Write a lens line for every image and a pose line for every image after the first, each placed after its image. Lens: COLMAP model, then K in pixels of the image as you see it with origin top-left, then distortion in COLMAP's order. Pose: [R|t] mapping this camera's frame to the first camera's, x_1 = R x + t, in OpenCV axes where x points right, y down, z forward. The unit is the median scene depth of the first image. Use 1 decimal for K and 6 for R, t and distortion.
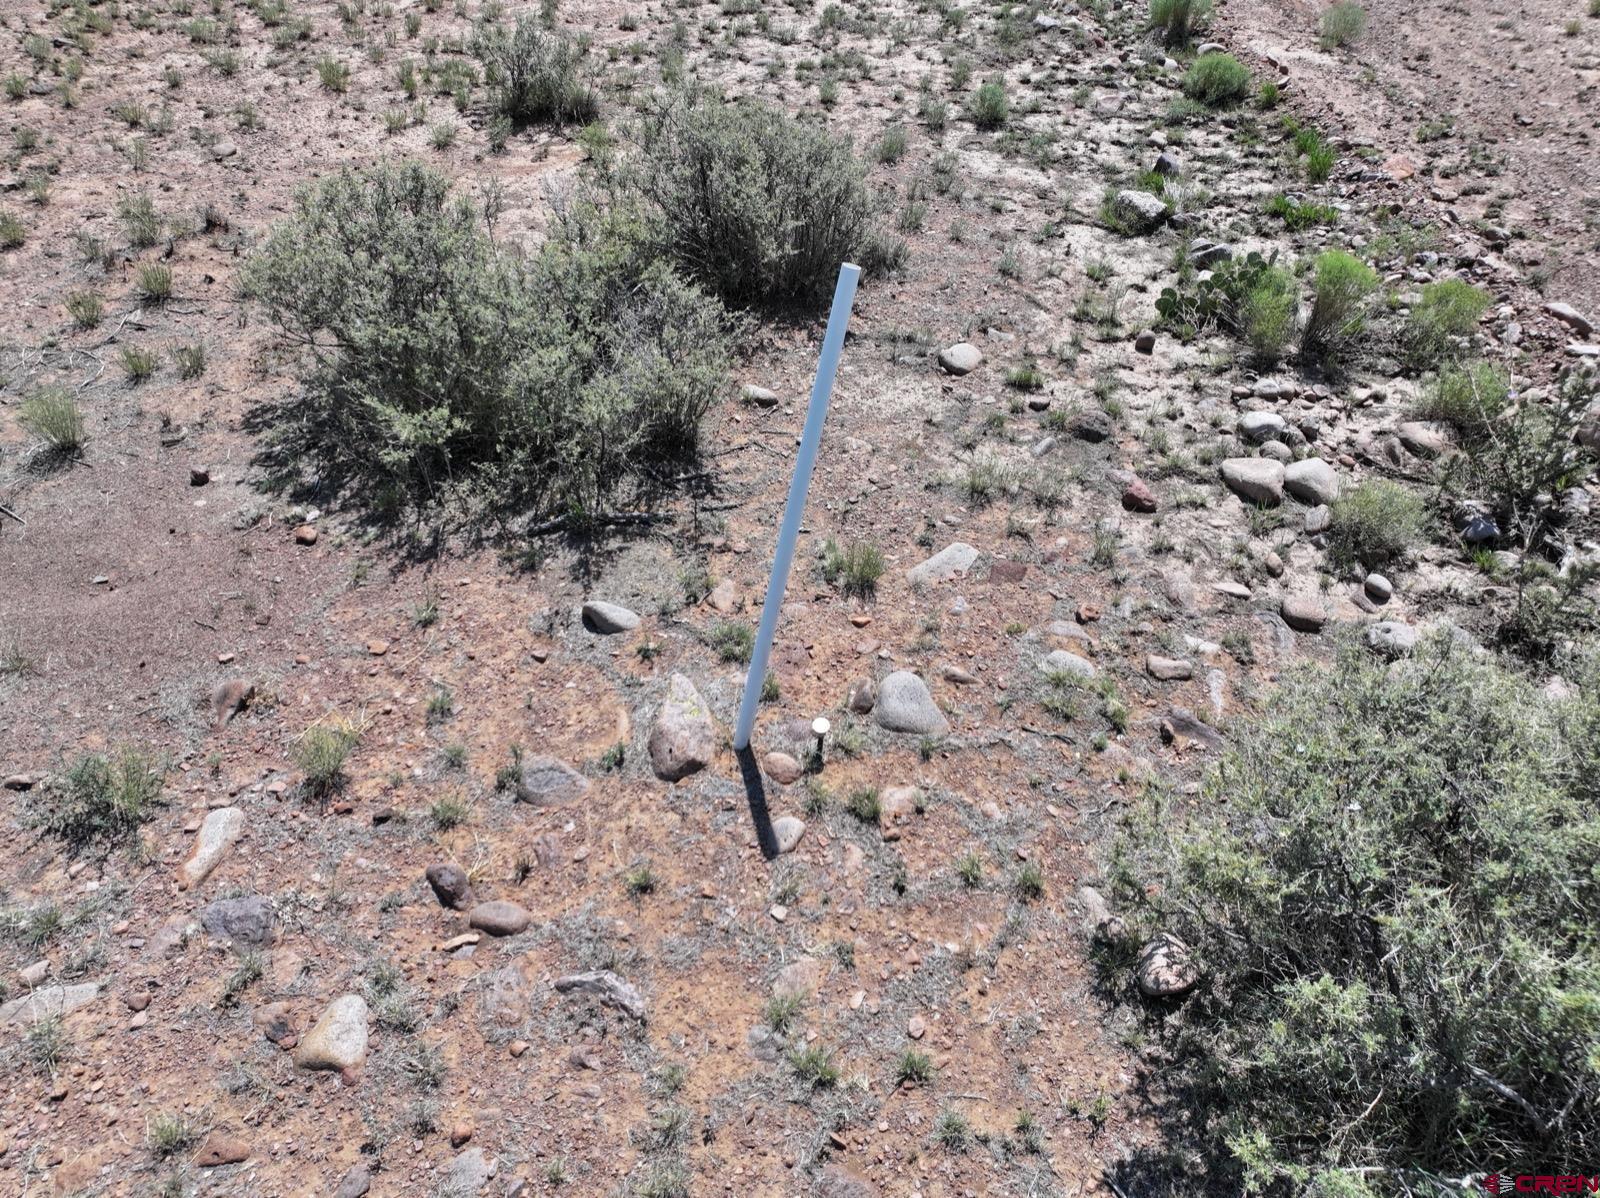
lens RADIAL K [[1124.6, 0, 807.8], [0, 1124.6, 599.5], [0, 0, 1]] dist [0.000913, 0.018466]
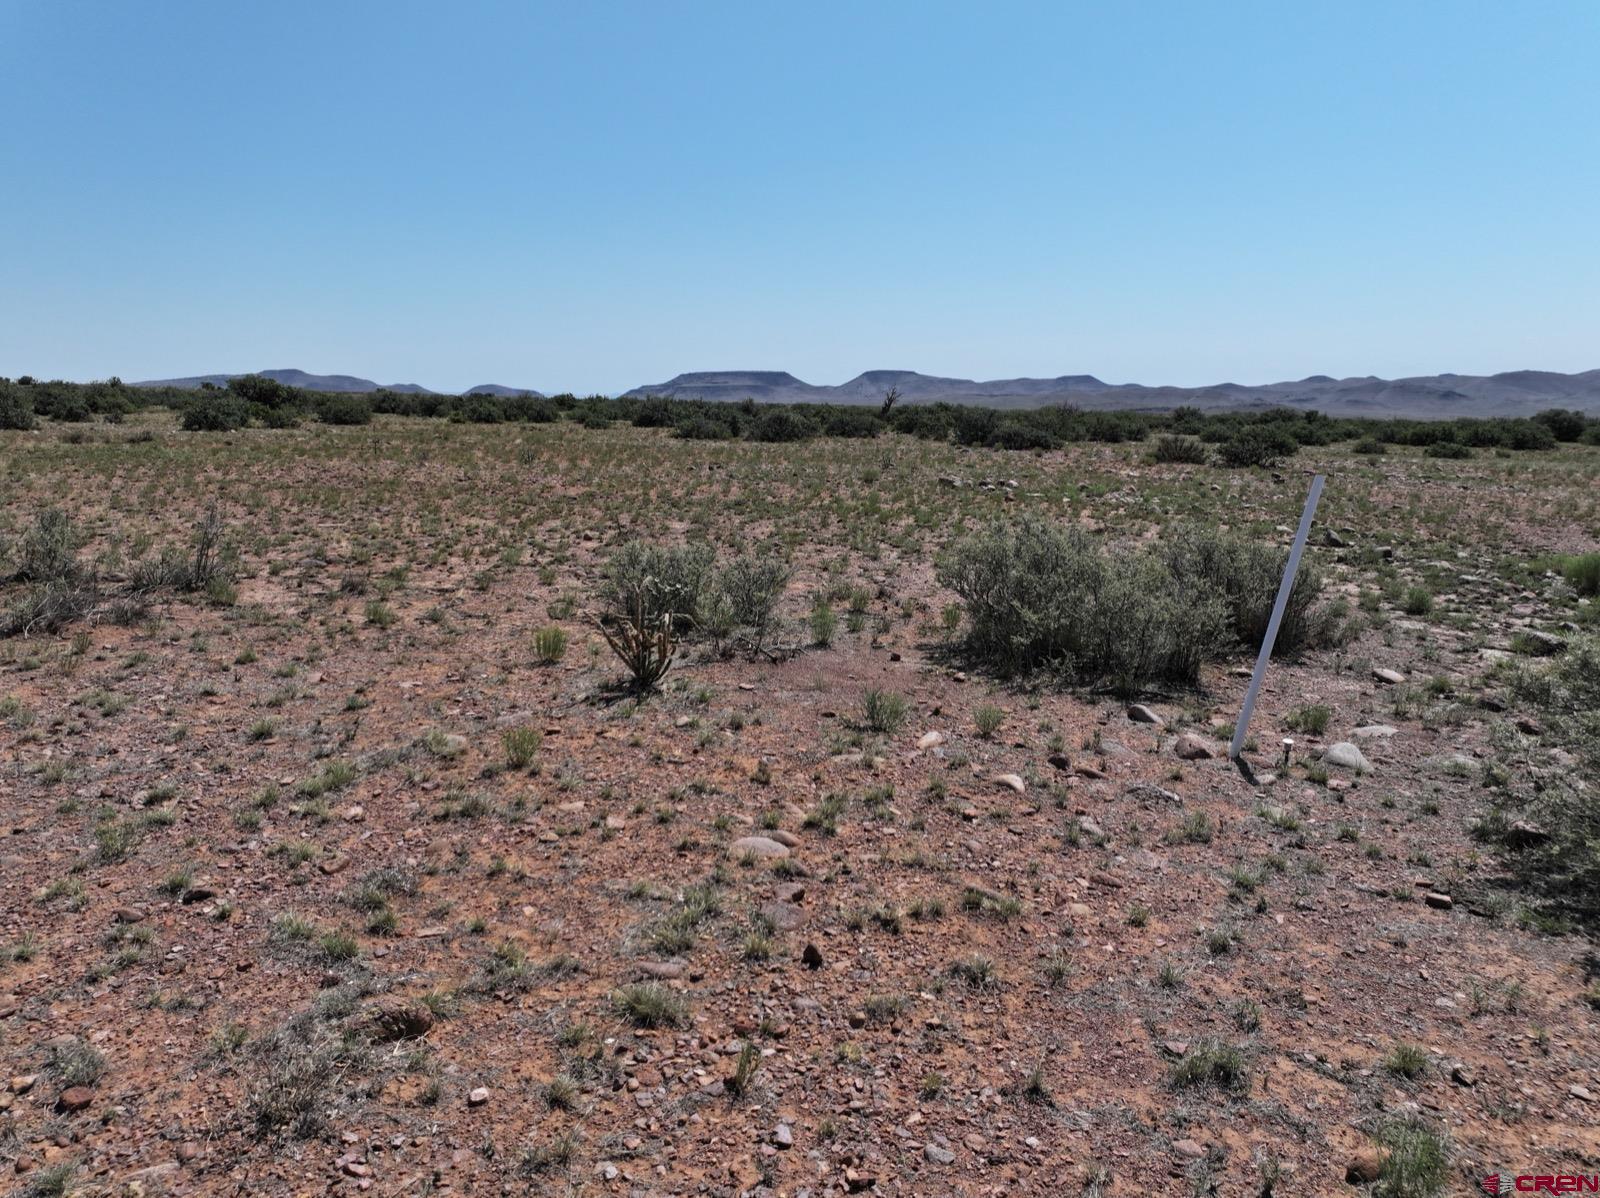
lens RADIAL K [[1124.6, 0, 807.8], [0, 1124.6, 599.5], [0, 0, 1]] dist [0.000913, 0.018466]
pose [[0.928638, 0.069529, -0.364414, -0.043743], [-0.252774, 0.837568, -0.484341, 0.727245], [0.271546, 0.541891, 0.795372, -0.487828]]
